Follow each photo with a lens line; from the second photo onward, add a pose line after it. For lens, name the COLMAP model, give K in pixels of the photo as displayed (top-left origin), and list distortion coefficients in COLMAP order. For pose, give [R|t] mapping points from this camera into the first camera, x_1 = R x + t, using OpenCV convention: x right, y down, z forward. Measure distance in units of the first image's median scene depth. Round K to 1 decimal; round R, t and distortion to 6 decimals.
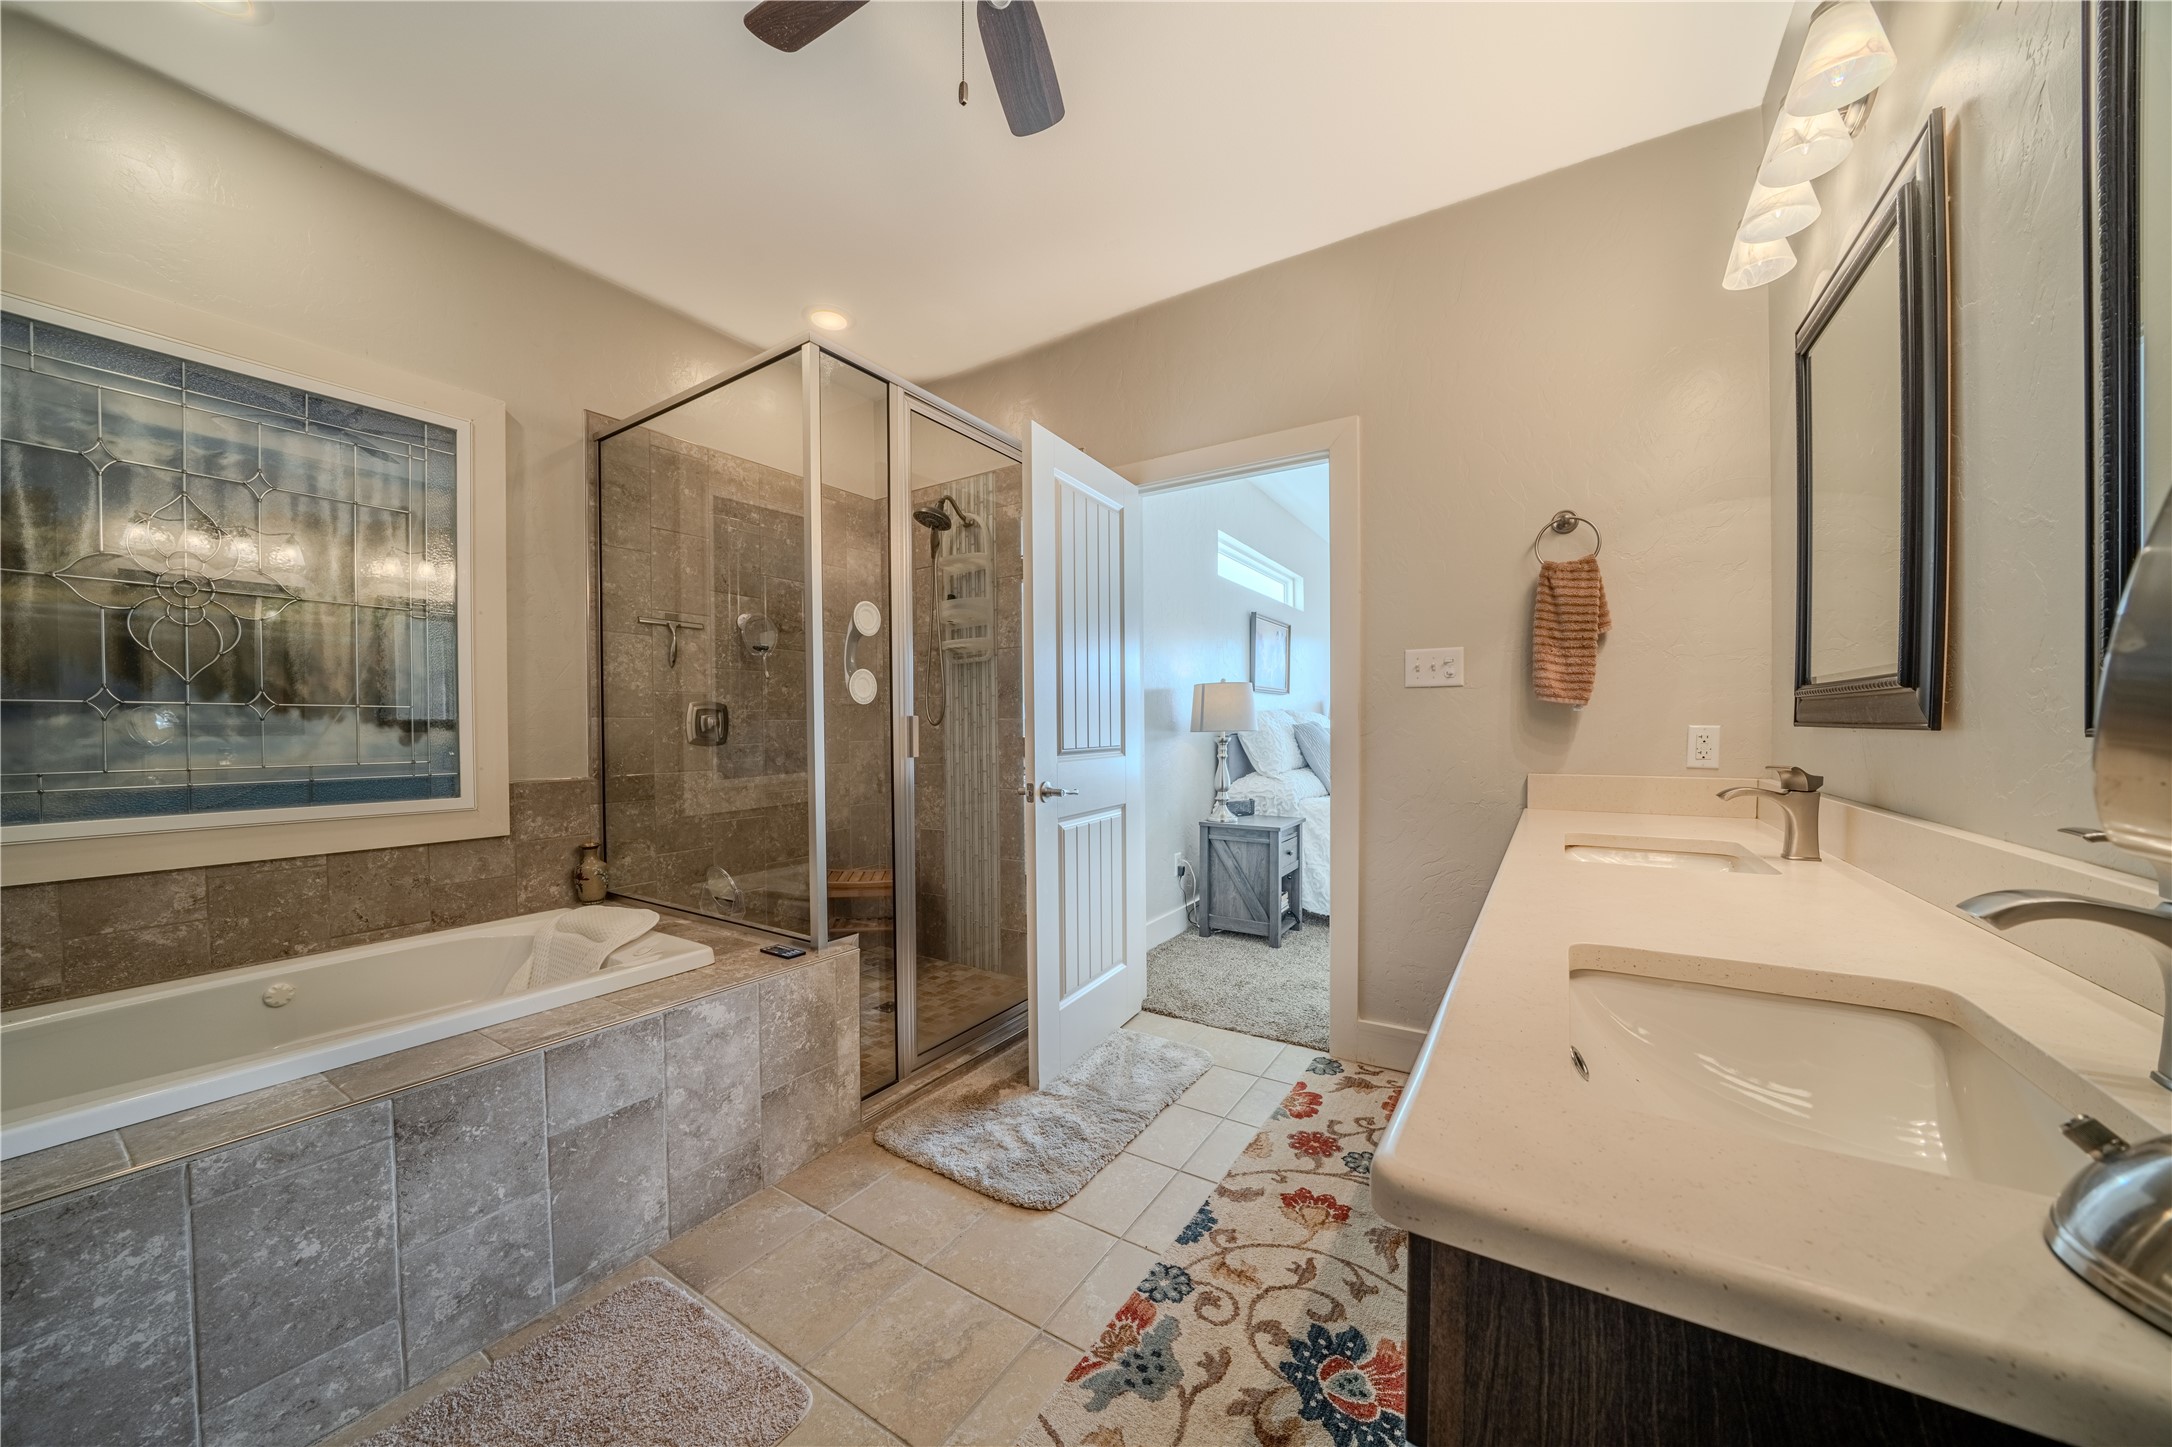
lens RADIAL K [[754.9, 0, 1081.2], [0, 754.9, 729.8], [0, 0, 1]] dist [0.000506, 0.000028]
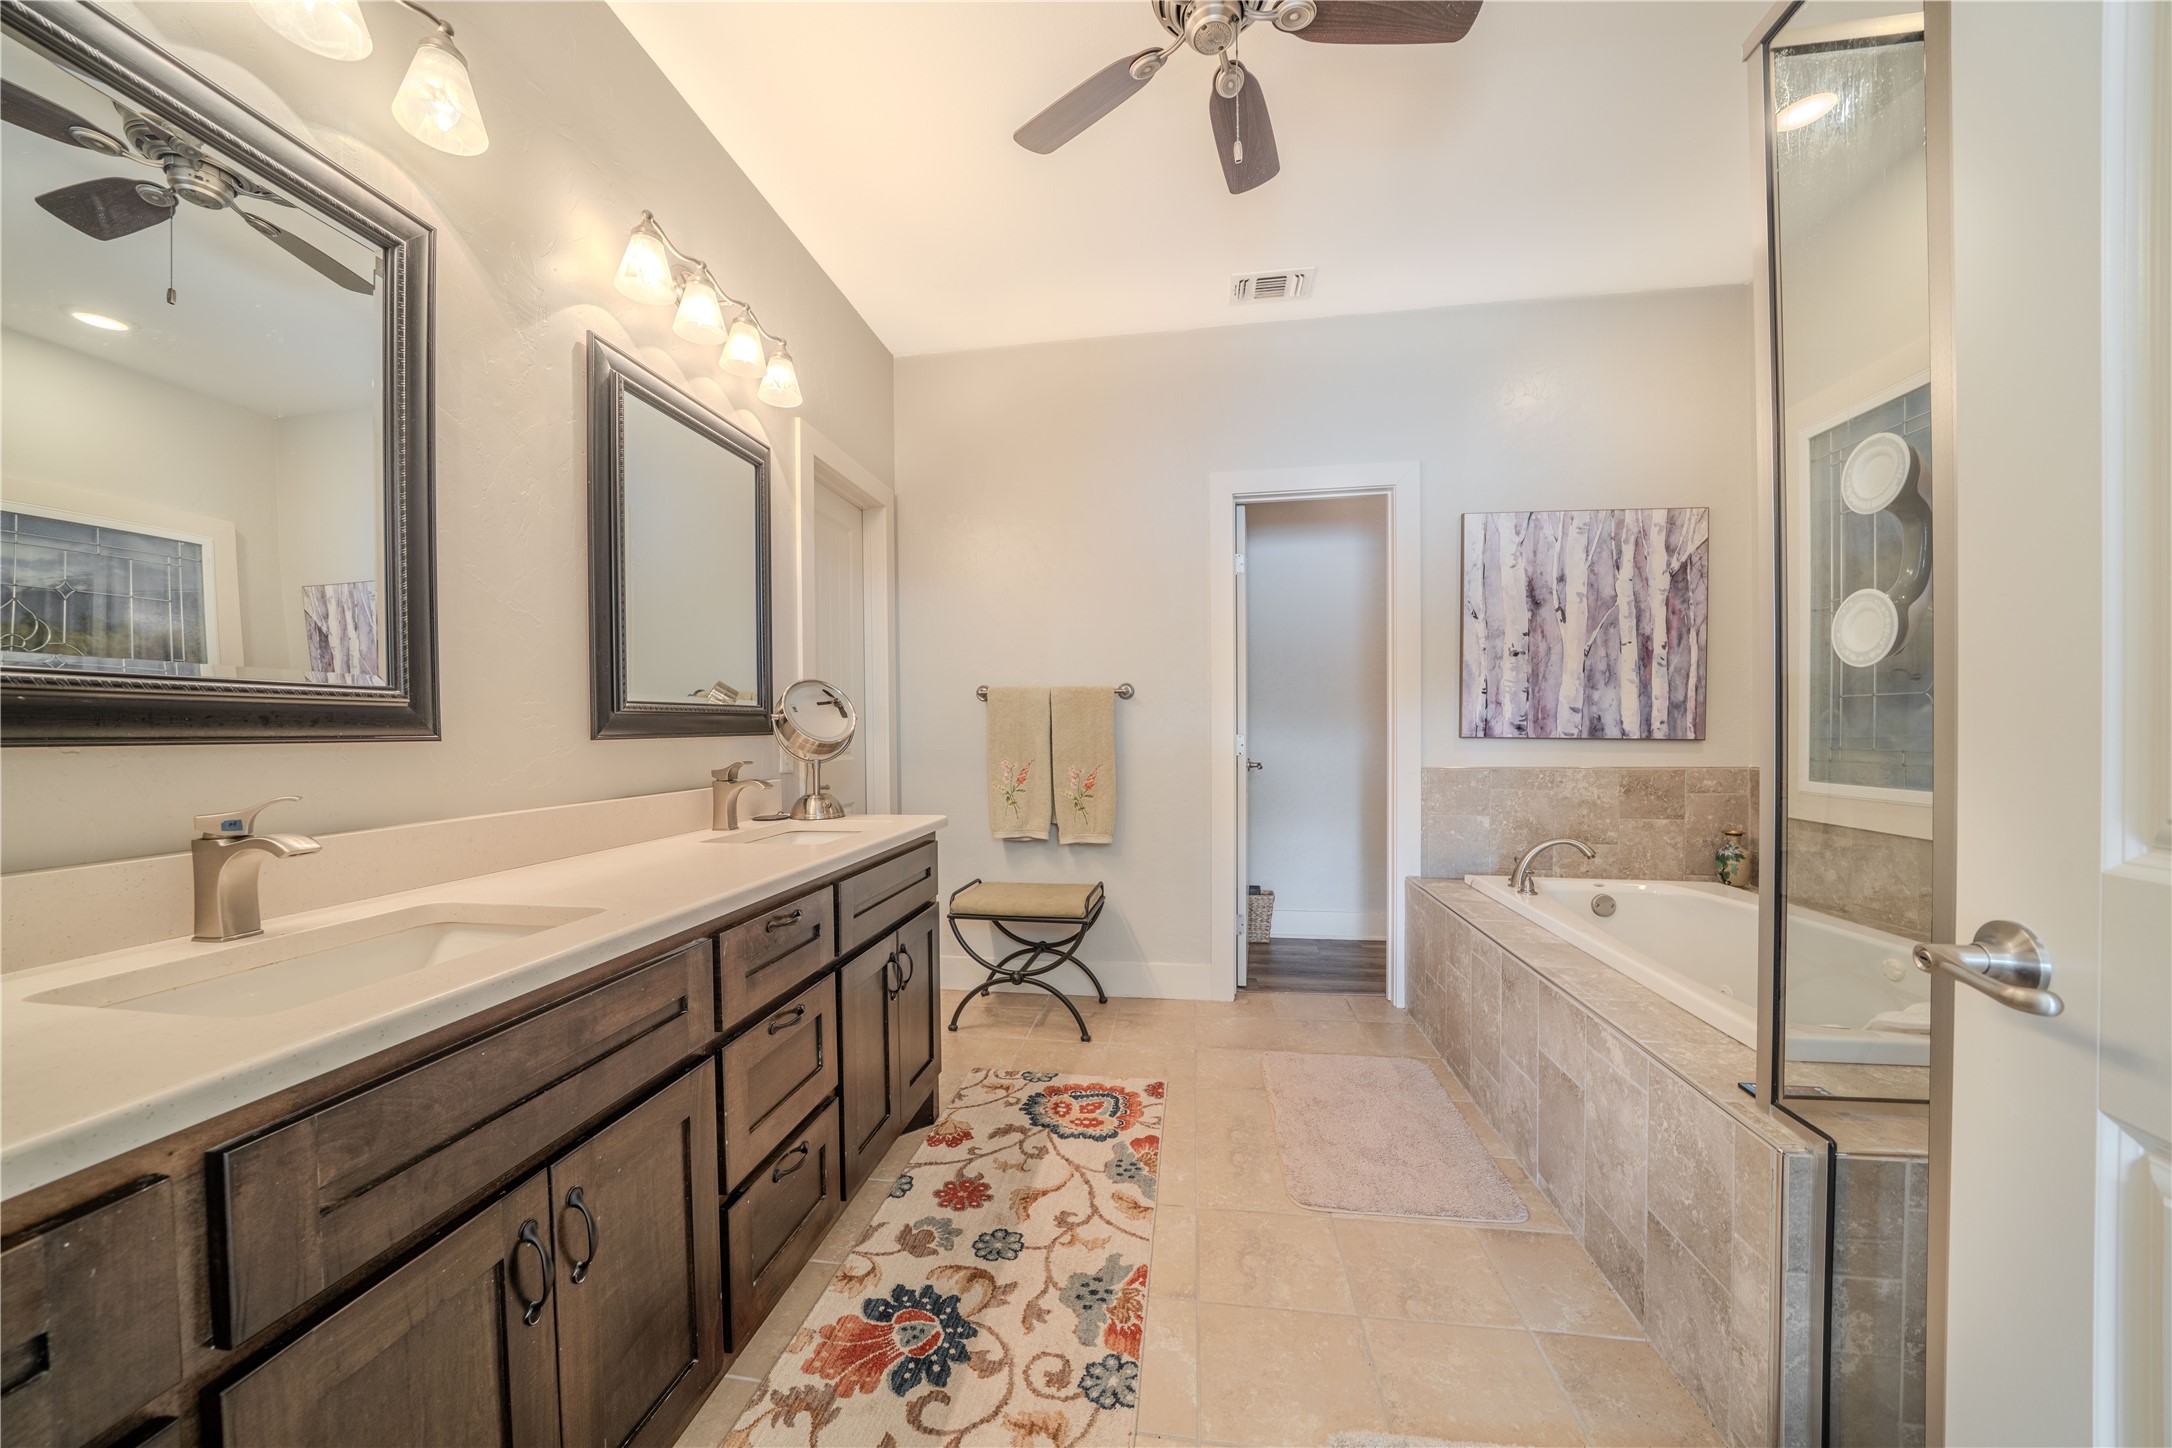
lens RADIAL K [[754.9, 0, 1086.0], [0, 754.9, 732.1], [0, 0, 1]] dist [0.000506, 0.000028]
pose [[-0.905386, 0.016358, -0.424275, 0.557602], [0.008217, 0.999745, 0.021011, -0.024586], [0.424510, 0.015537, -0.905290, 1.999328]]
